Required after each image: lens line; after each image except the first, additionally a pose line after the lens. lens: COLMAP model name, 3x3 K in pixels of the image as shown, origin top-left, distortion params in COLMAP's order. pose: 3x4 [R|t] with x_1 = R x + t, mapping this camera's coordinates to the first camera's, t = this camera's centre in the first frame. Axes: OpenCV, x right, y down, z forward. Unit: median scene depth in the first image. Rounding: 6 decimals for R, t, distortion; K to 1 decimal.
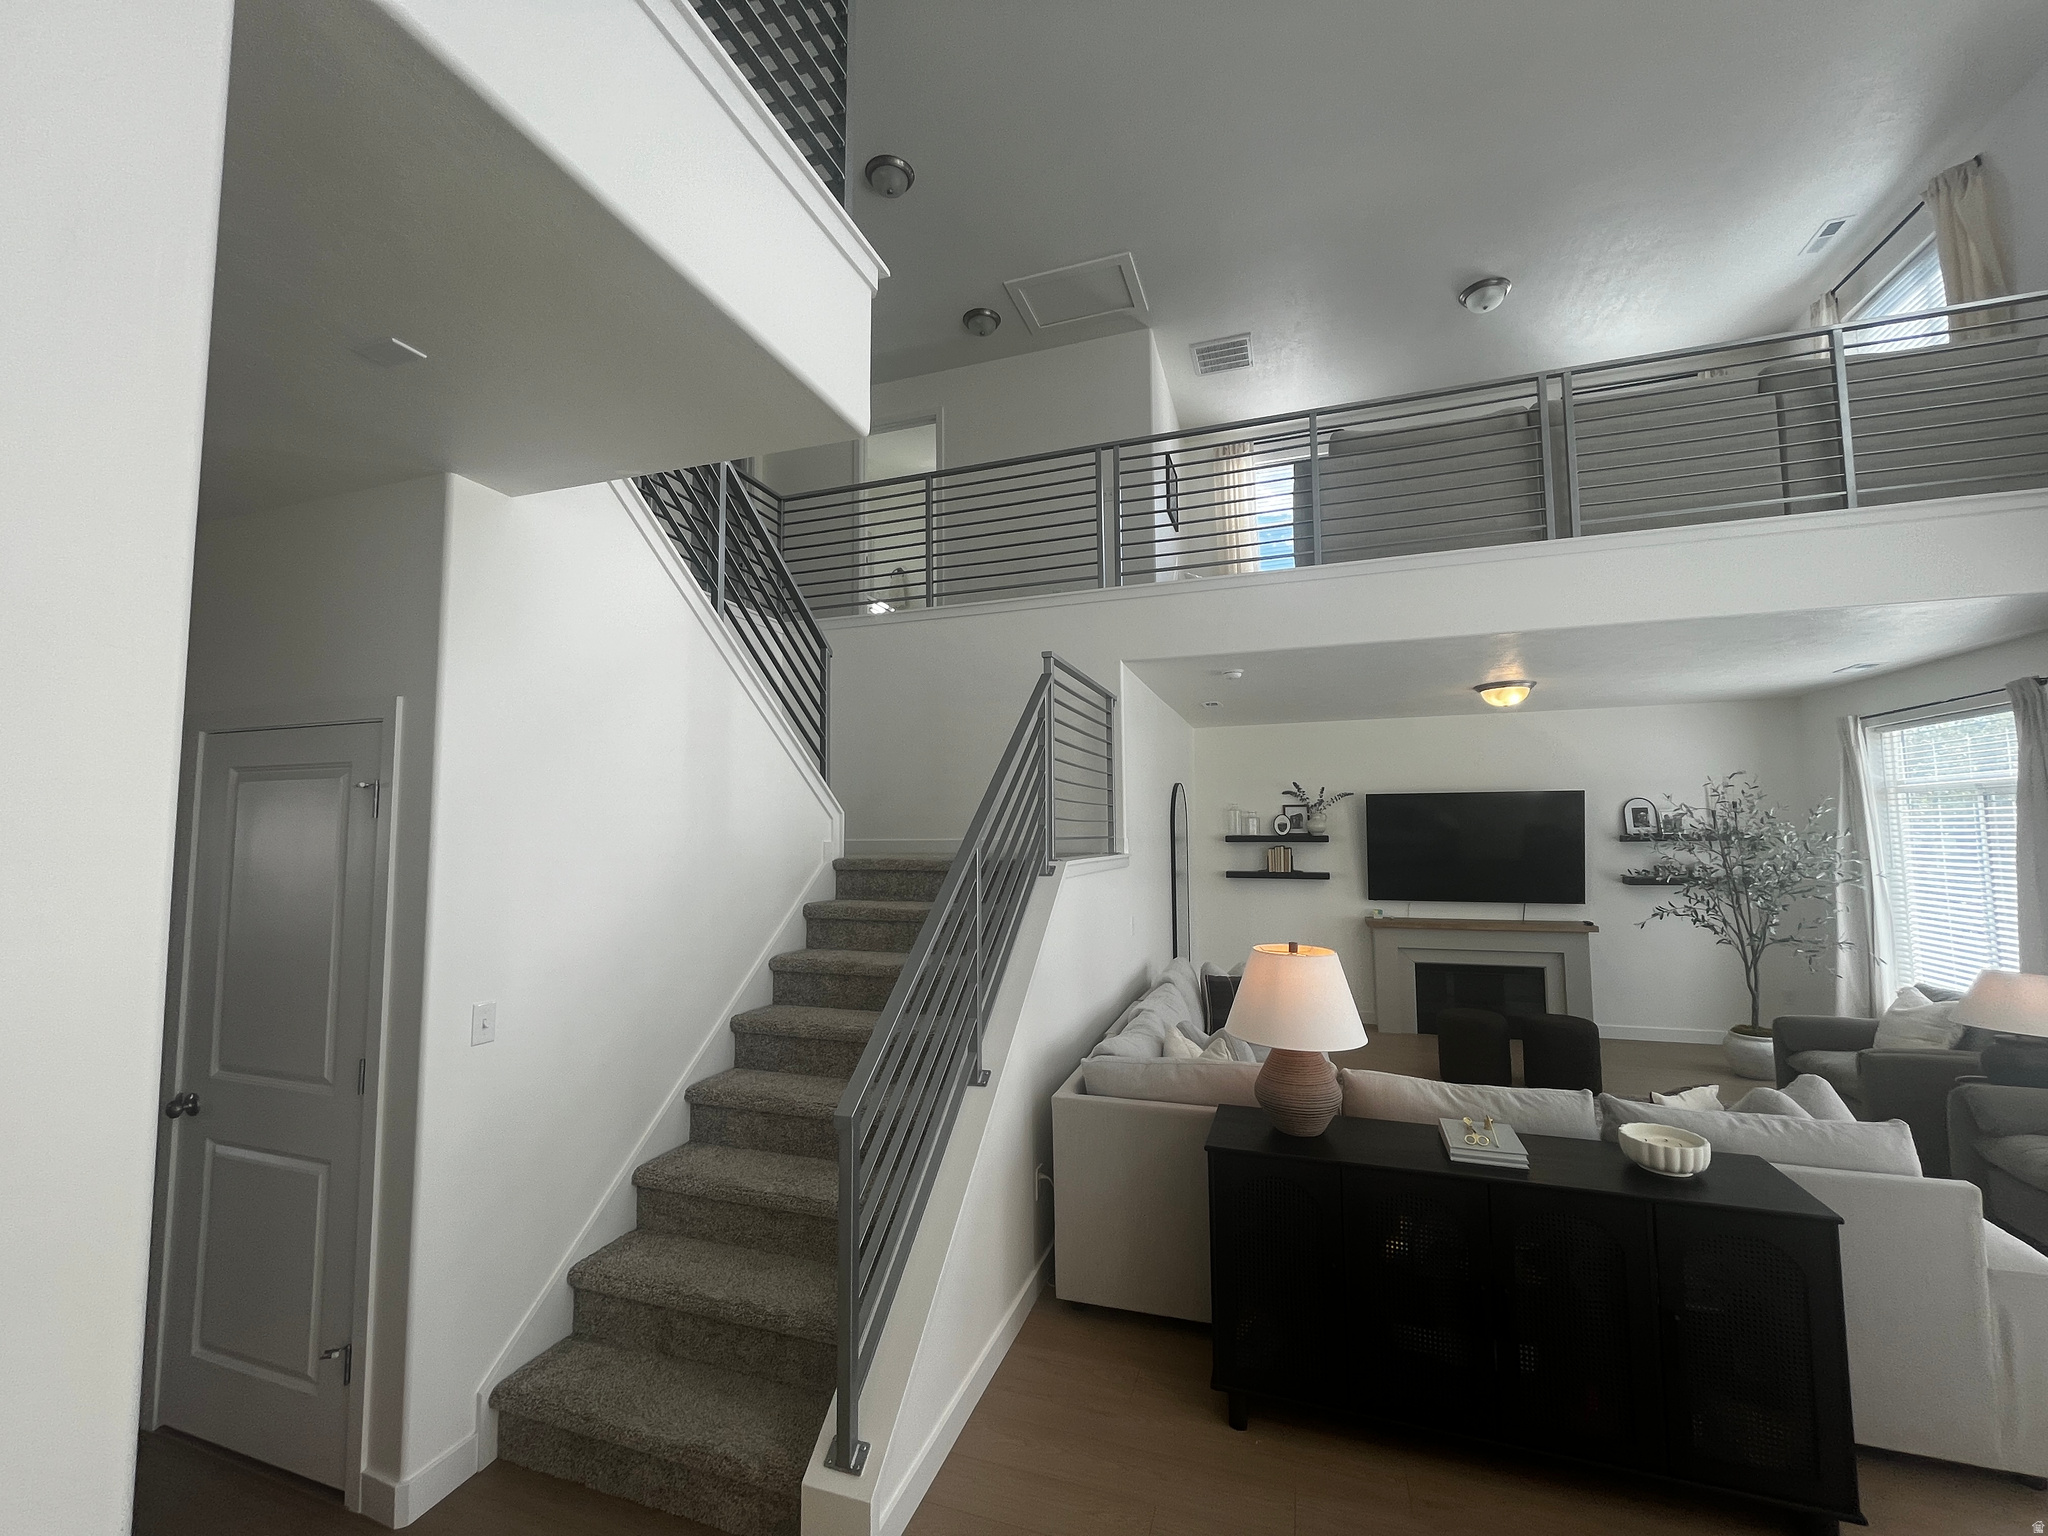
lens RADIAL K [[839.6, 0, 1024.0], [0, 839.6, 768.0], [0, 0, 1]] dist [-0.001870, -0.000186]
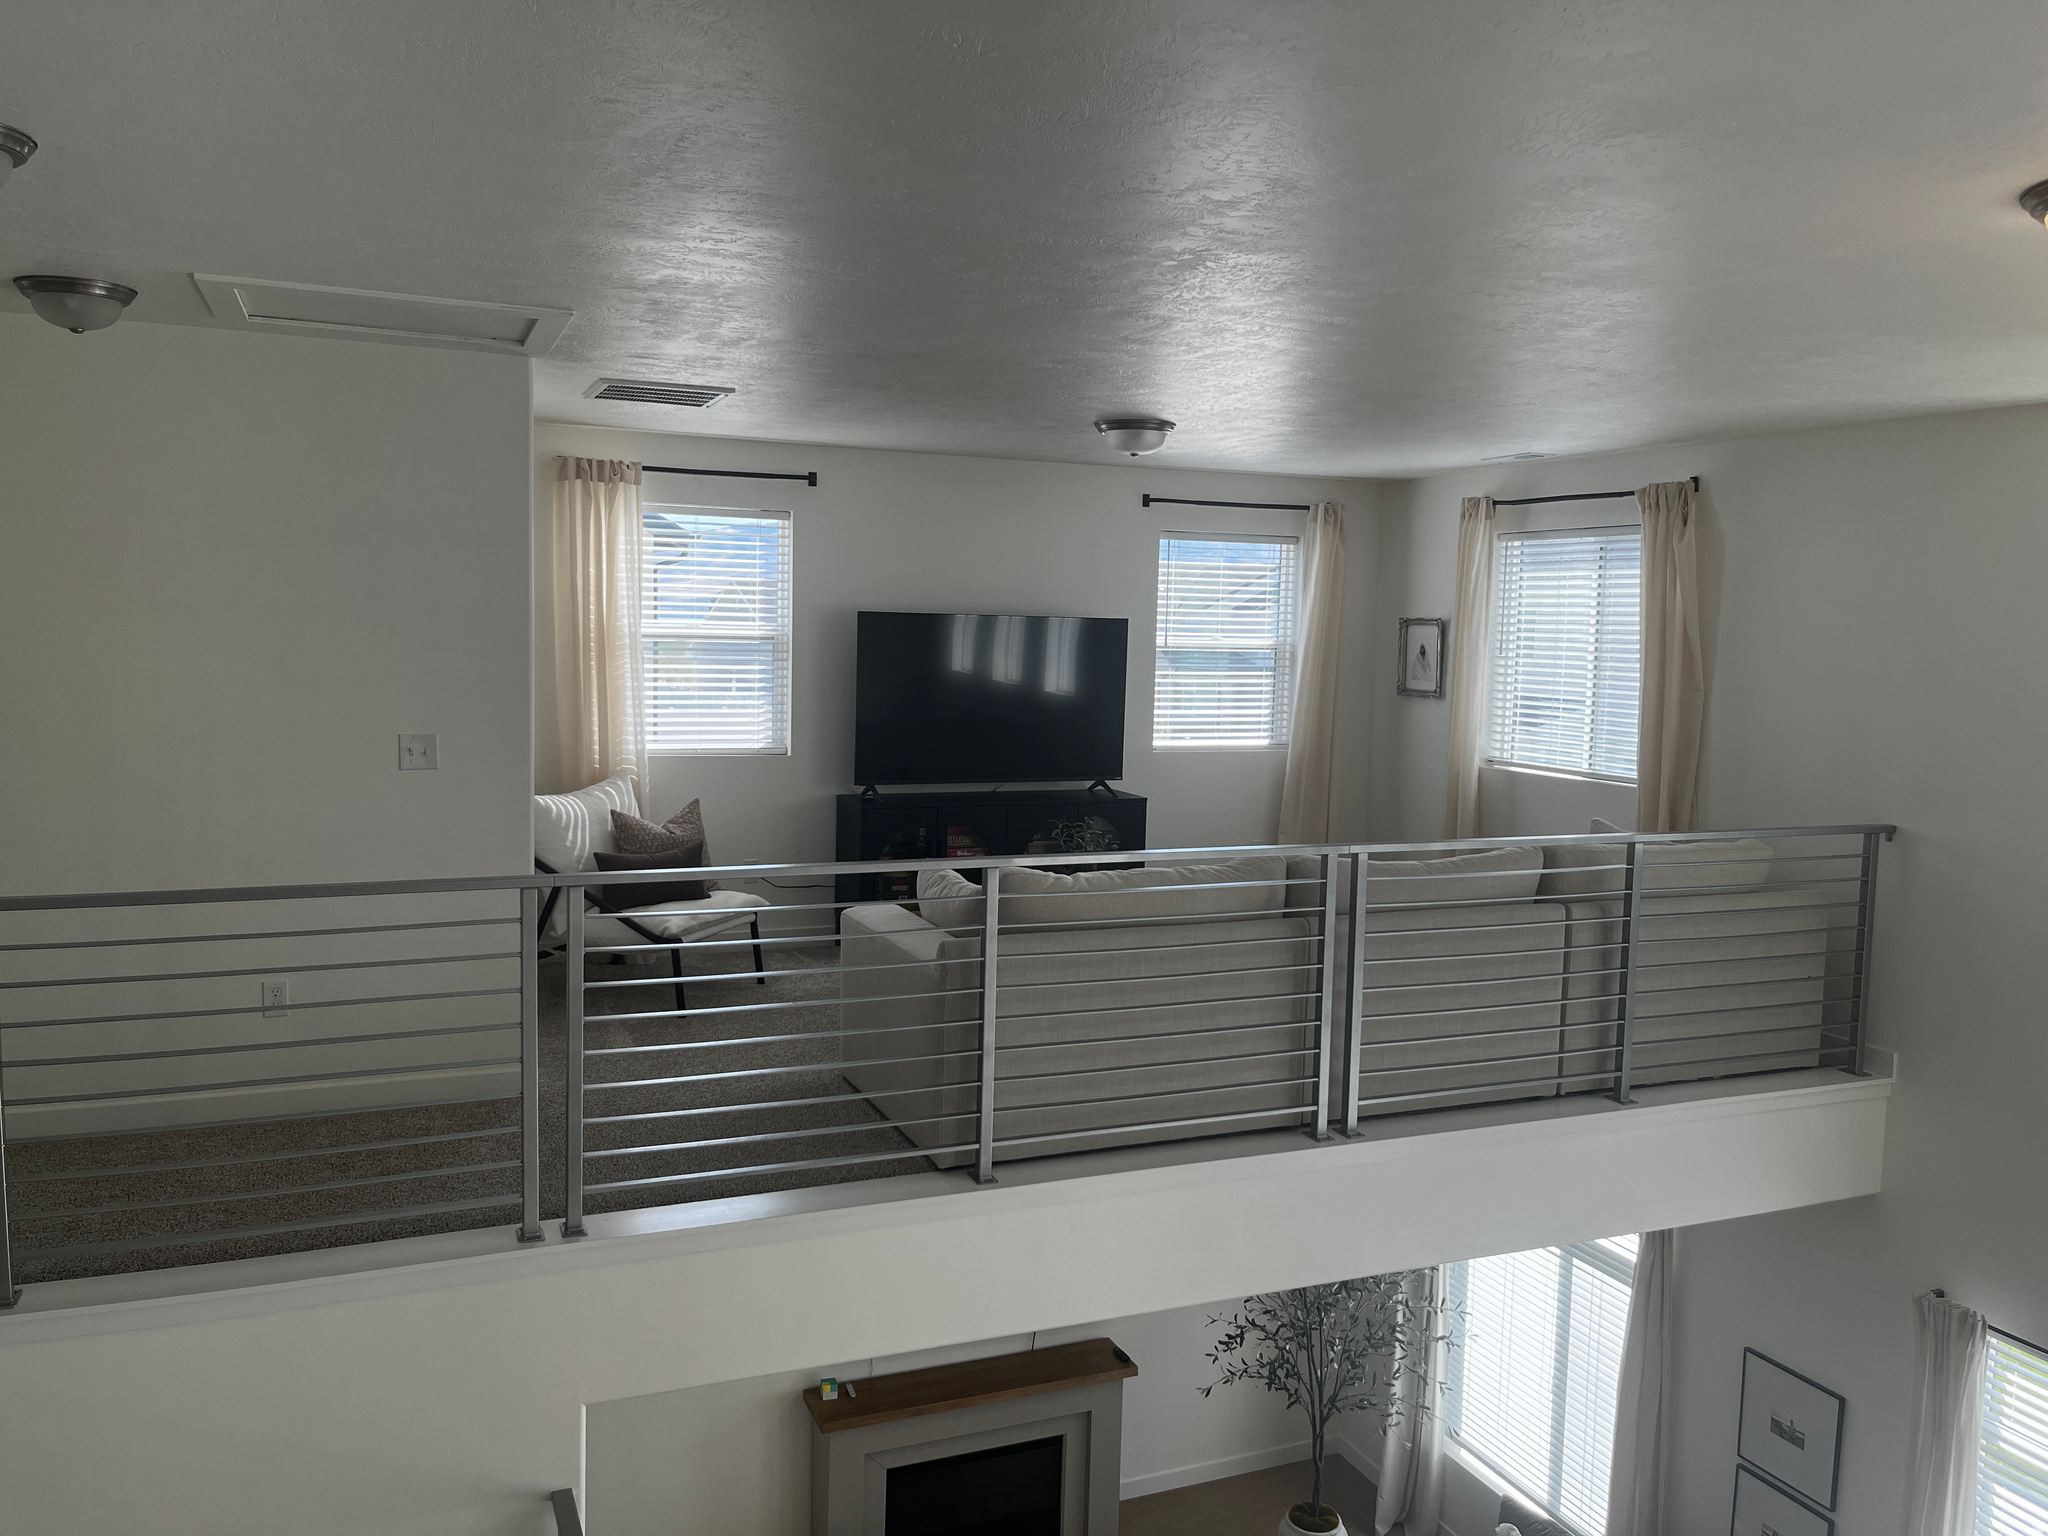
lens RADIAL K [[1546.7, 0, 1024.0], [0, 1546.7, 768.0], [0, 0, 1]] dist [-0.001186, -0.000114]
pose [[0.746204, -0.037044, 0.664686, -0.197020], [-0.081009, 0.985978, 0.145894, -0.499456], [-0.660770, -0.162712, 0.732740, 0.267695]]
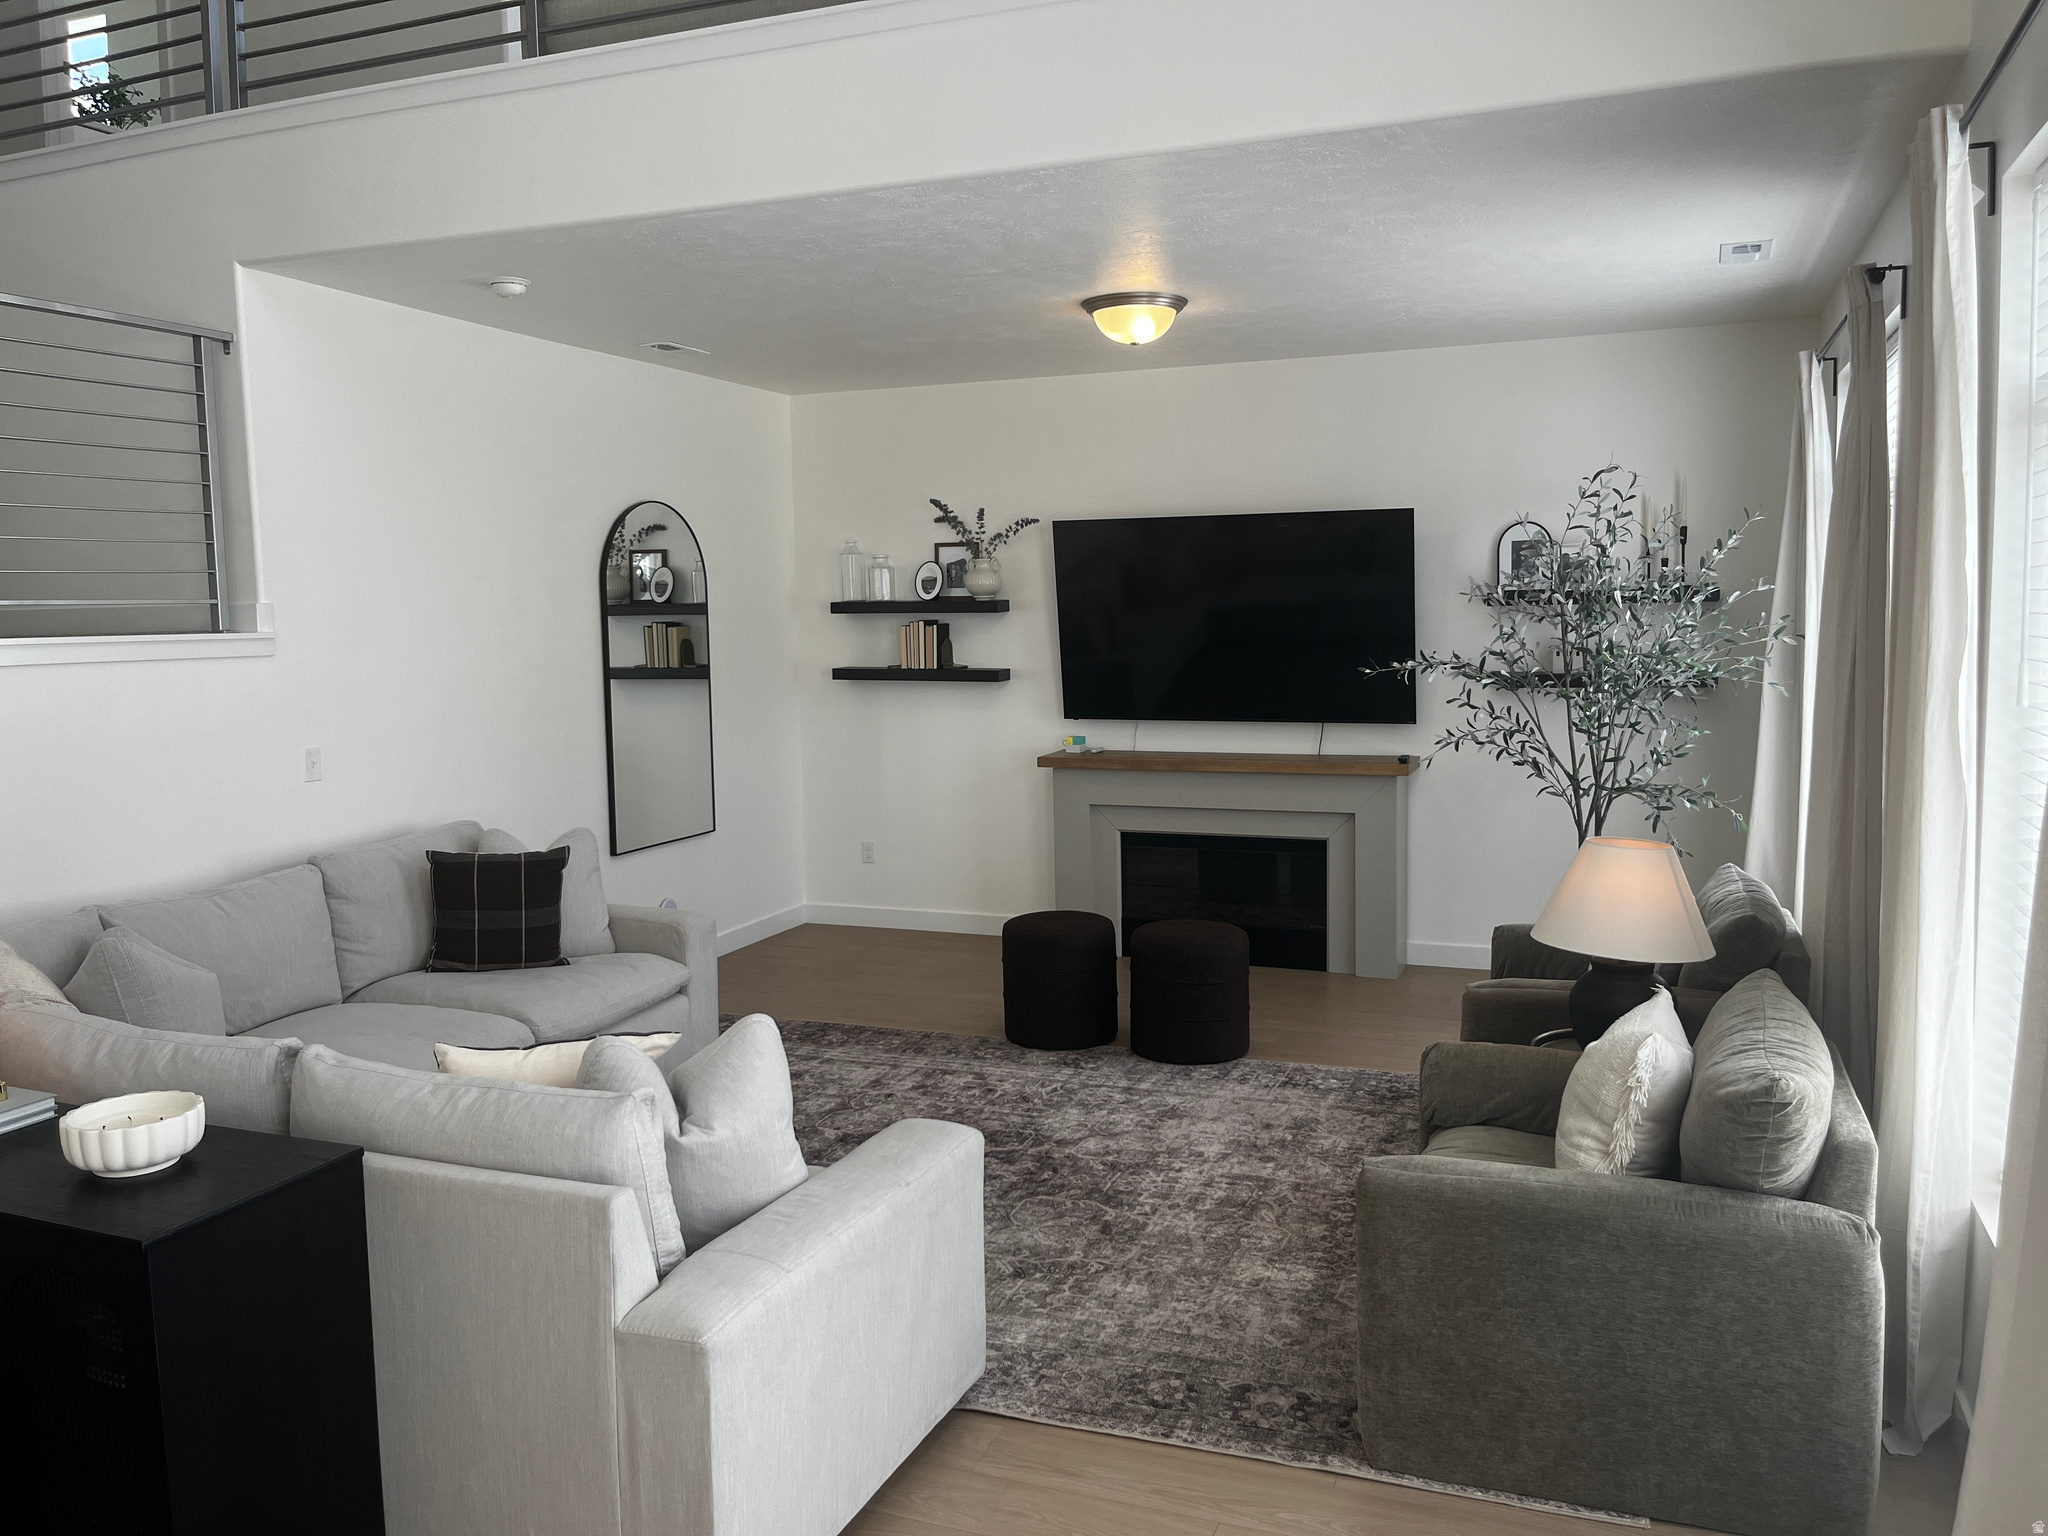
lens RADIAL K [[1564.5, 0, 1039.8], [0, 1564.5, 753.8], [0, 0, 1]] dist [0.060456, -0.090136]
pose [[0.999007, -0.003251, -0.044434, 0.550085], [0.010850, 0.985060, 0.171868, 0.007514], [0.043211, -0.172179, 0.984117, 0.003370]]
